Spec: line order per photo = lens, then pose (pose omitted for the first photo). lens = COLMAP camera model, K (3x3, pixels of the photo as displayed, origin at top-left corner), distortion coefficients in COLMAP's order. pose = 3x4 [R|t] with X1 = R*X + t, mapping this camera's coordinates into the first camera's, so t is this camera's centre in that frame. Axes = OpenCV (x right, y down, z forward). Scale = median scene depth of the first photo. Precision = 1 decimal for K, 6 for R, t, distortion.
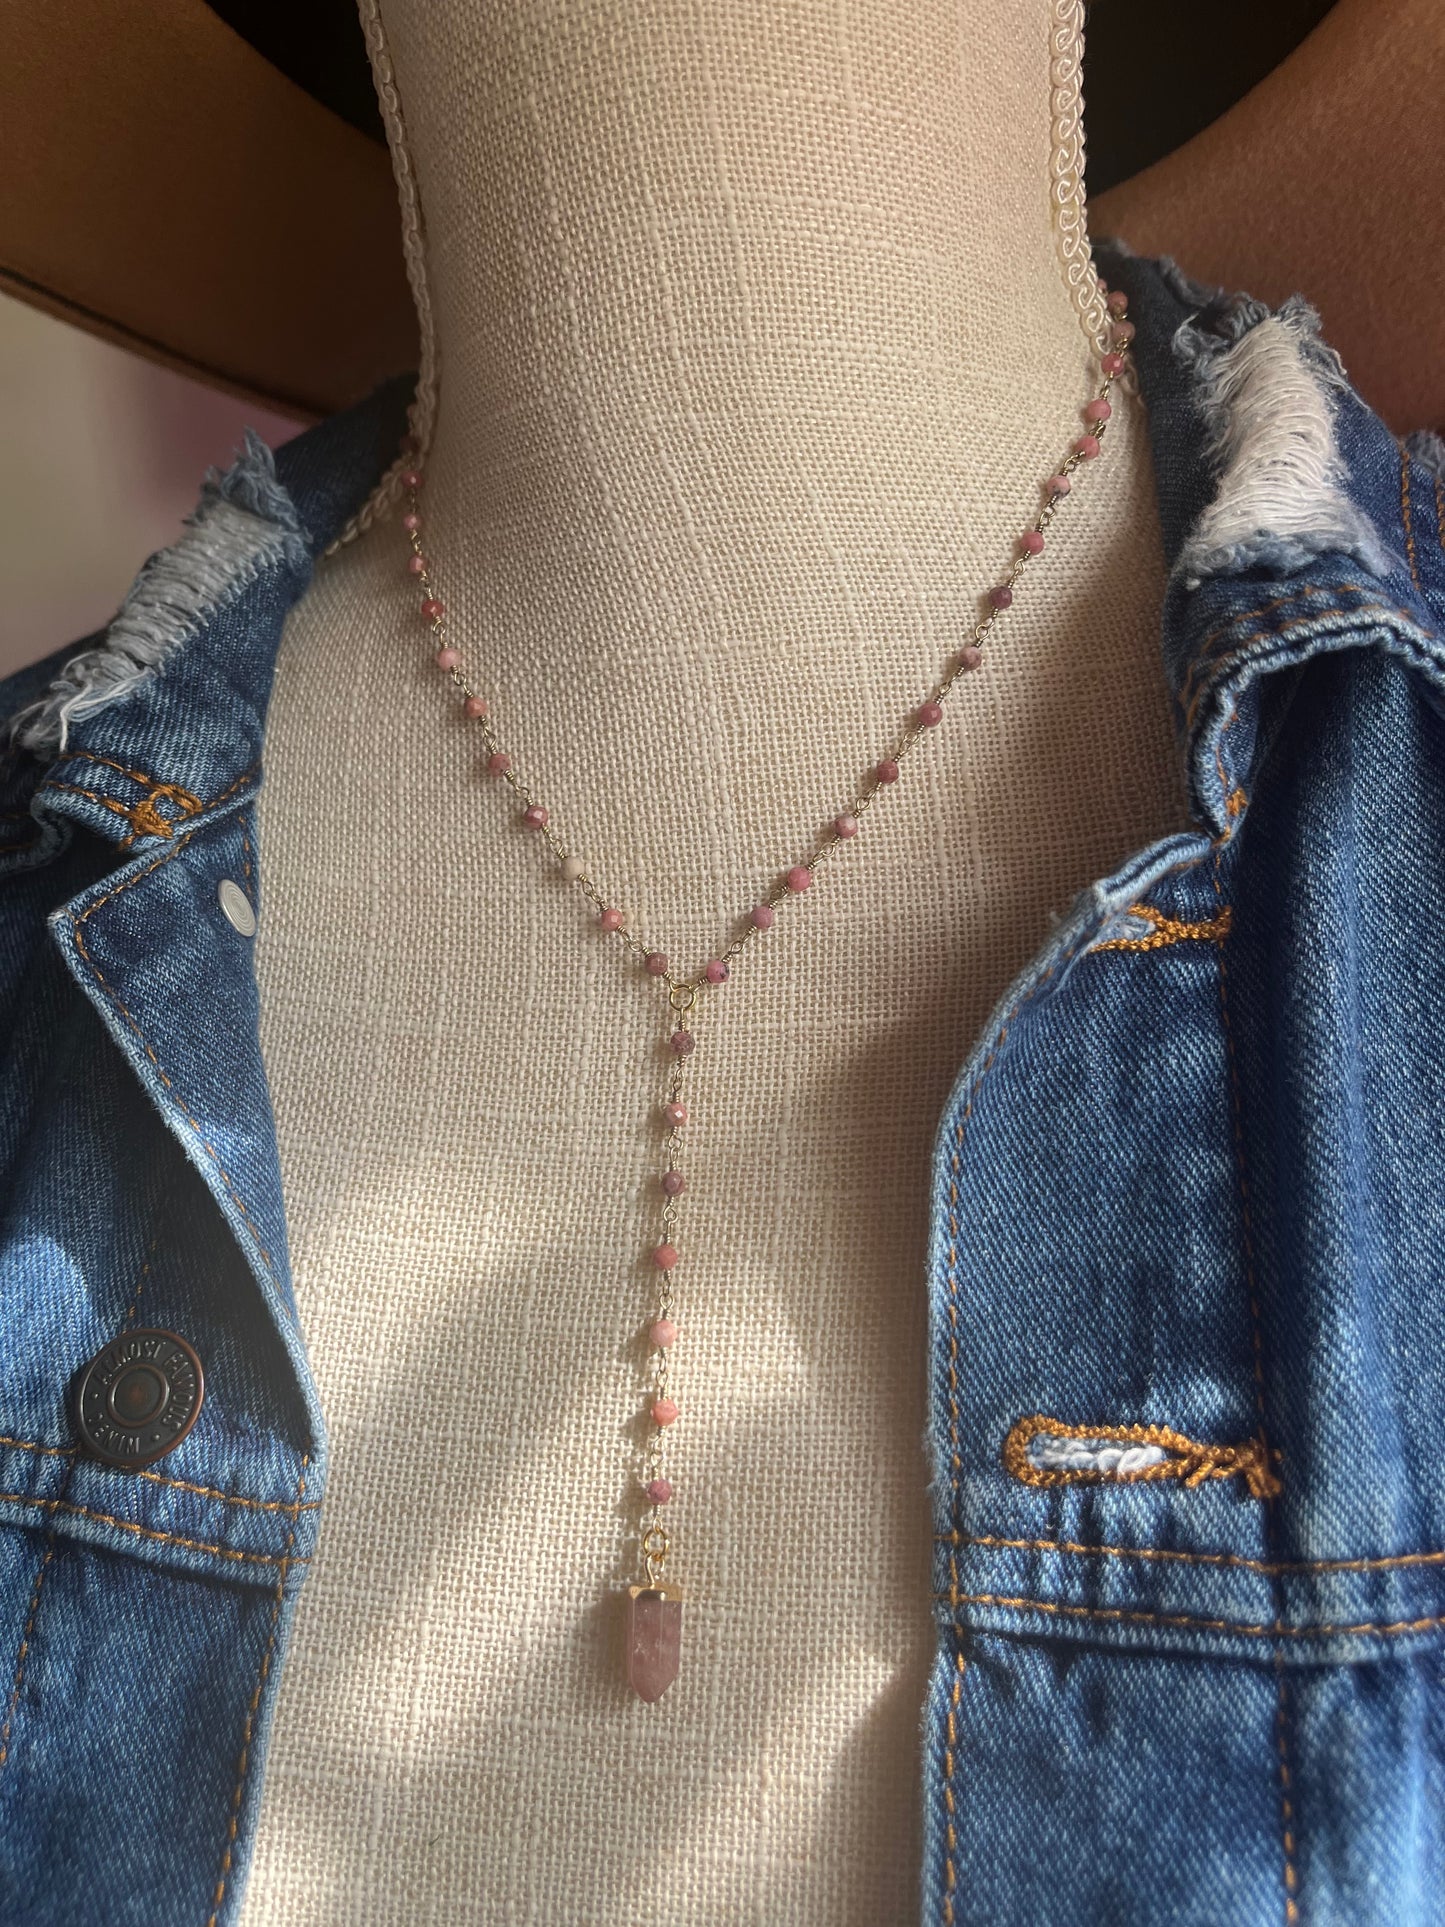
lens RADIAL K [[1478.0, 0, 722.5], [0, 1478.0, 963.5], [0, 0, 1]] dist [0.035840, -0.079623]
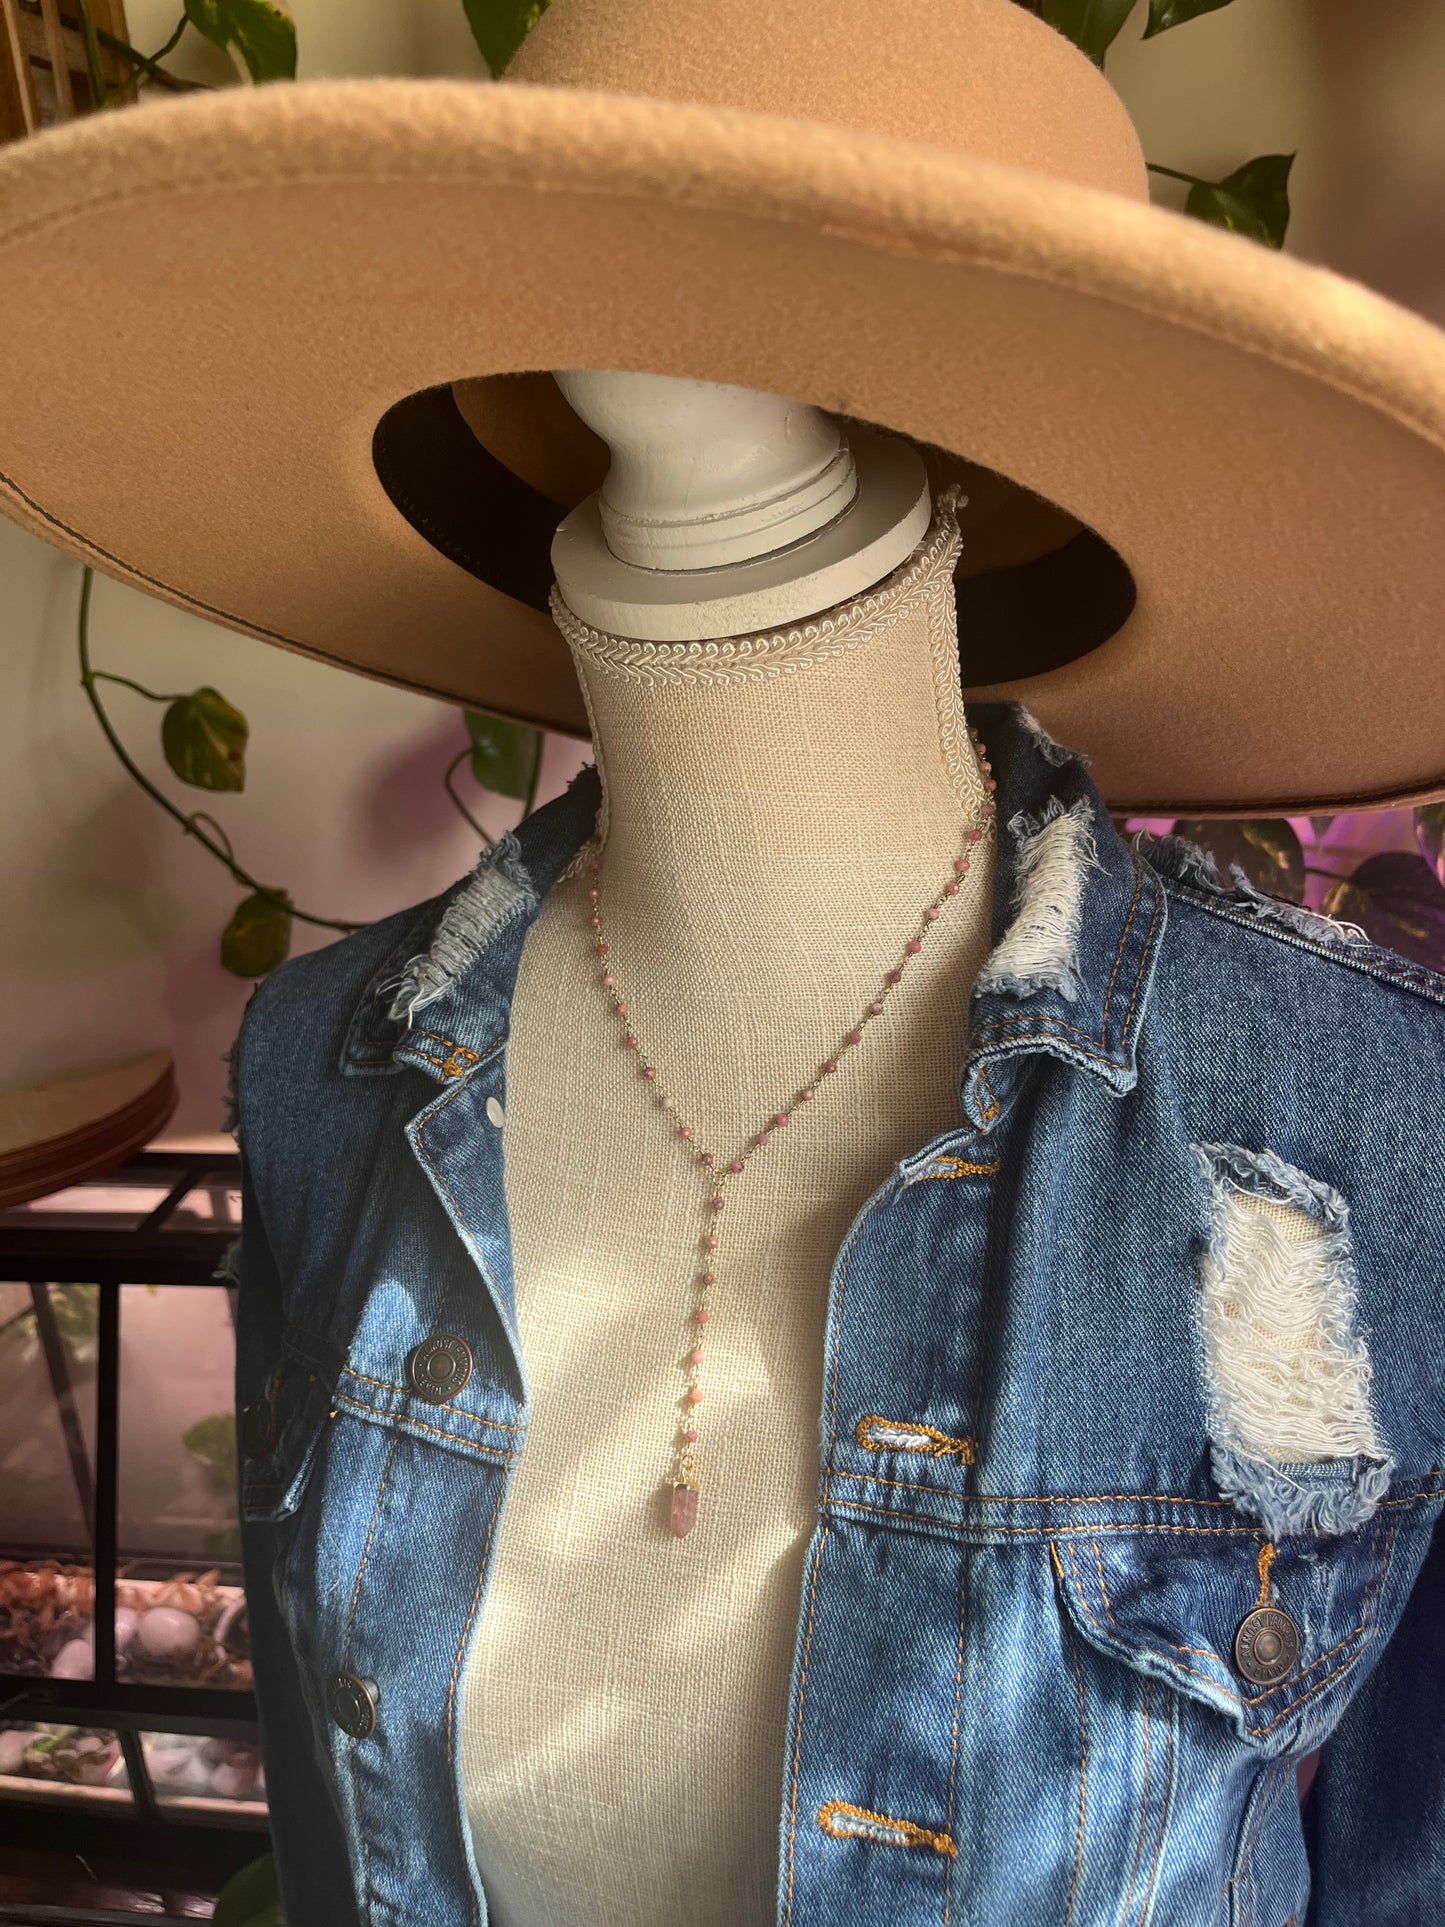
lens RADIAL K [[1434.3, 0, 722.5], [0, 1434.3, 963.5], [0, 0, 1]] dist [0.117478, -0.406990]
pose [[0.989272, 0.040026, -0.140495, 0.245644], [-0.035467, 0.998765, 0.034806, -0.346893], [0.141714, -0.029449, 0.989469, -0.896646]]
